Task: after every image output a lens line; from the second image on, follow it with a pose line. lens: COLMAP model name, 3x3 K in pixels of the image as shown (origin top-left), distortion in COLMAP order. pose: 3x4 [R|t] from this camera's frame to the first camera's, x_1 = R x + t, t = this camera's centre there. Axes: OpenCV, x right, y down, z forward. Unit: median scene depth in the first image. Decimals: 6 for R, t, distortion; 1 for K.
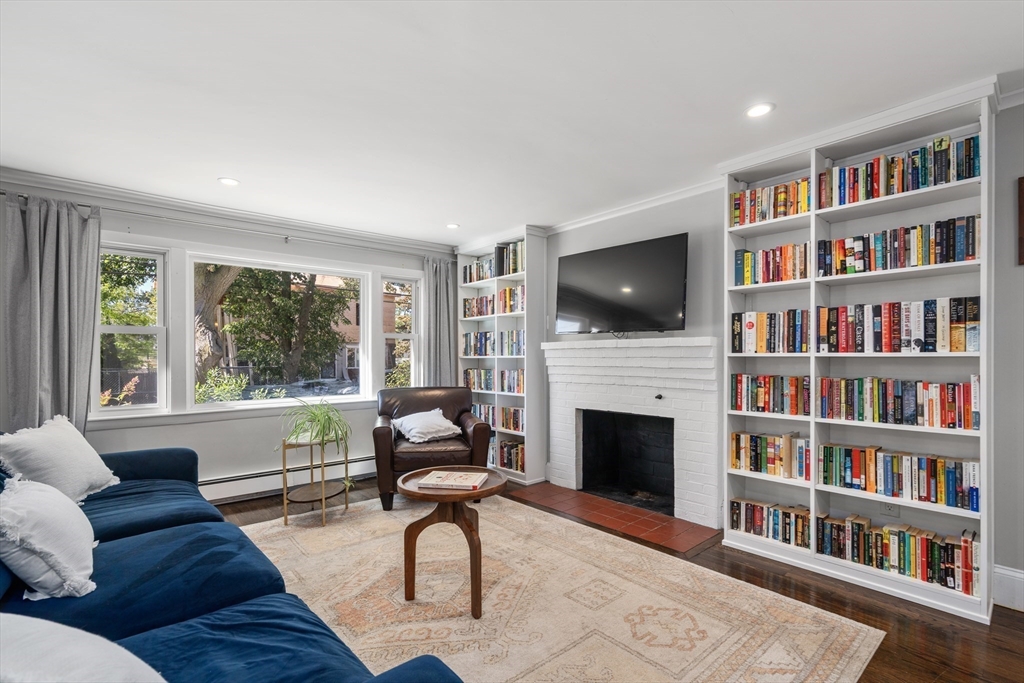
lens RADIAL K [[463.2, 0, 515.2], [0, 463.2, 351.2], [0, 0, 1]] dist [-0.001956, -0.000407]
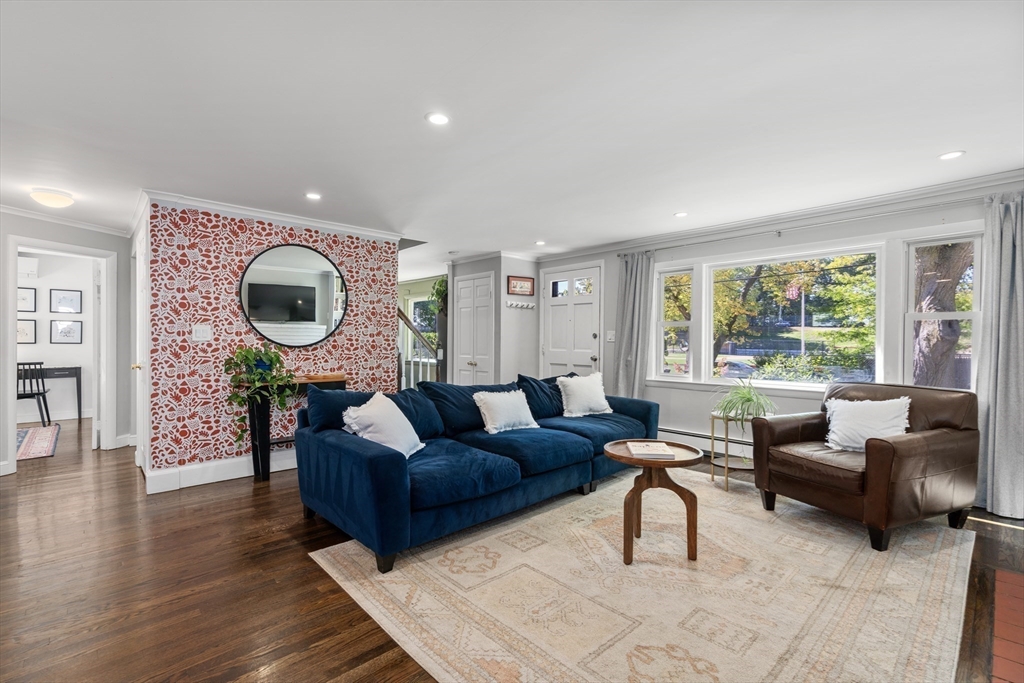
lens RADIAL K [[463.2, 0, 514.2], [0, 463.2, 342.0], [0, 0, 1]] dist [-0.001956, -0.000407]
pose [[0.047469, 0.006839, -0.998849, 0.752210], [0.008130, 0.999941, 0.007233, -0.003129], [0.998840, -0.008464, 0.047410, 0.455554]]
